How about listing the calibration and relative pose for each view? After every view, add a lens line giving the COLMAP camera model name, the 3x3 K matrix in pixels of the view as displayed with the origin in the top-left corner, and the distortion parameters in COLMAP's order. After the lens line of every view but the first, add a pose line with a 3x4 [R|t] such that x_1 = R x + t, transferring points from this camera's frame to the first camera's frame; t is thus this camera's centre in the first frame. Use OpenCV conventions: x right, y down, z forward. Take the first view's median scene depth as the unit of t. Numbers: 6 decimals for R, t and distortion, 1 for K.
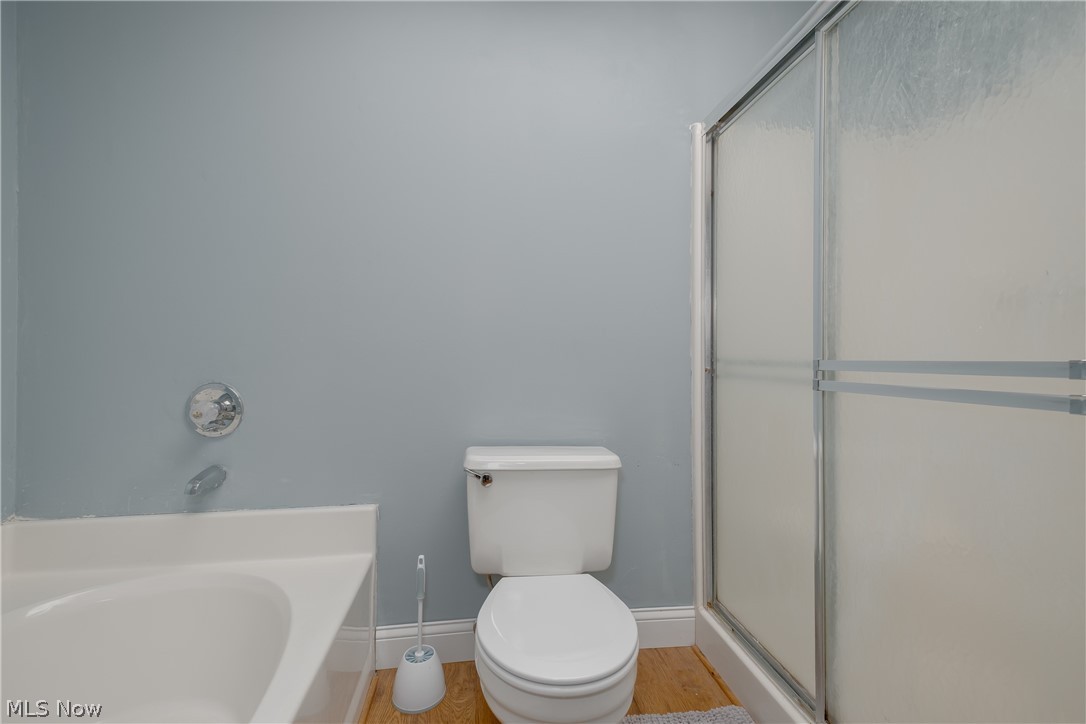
lens RADIAL K [[471.0, 0, 543.0], [0, 471.0, 362.0], [0, 0, 1]] dist [0.003079, -0.000205]
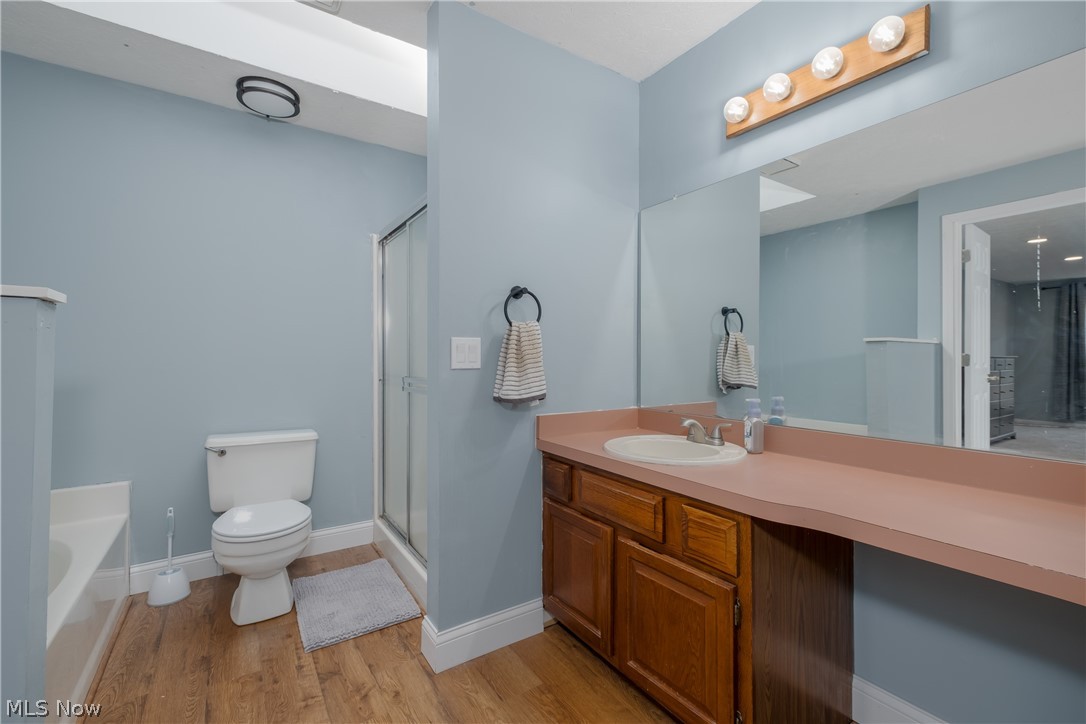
lens RADIAL K [[460.6, 0, 547.3], [0, 460.6, 356.9], [0, 0, 1]] dist [0.000287, -0.000192]
pose [[0.894930, -0.001640, 0.446203, 0.155366], [0.007220, 0.999916, -0.010805, -0.045255], [-0.446148, 0.012892, 0.894867, -0.819693]]
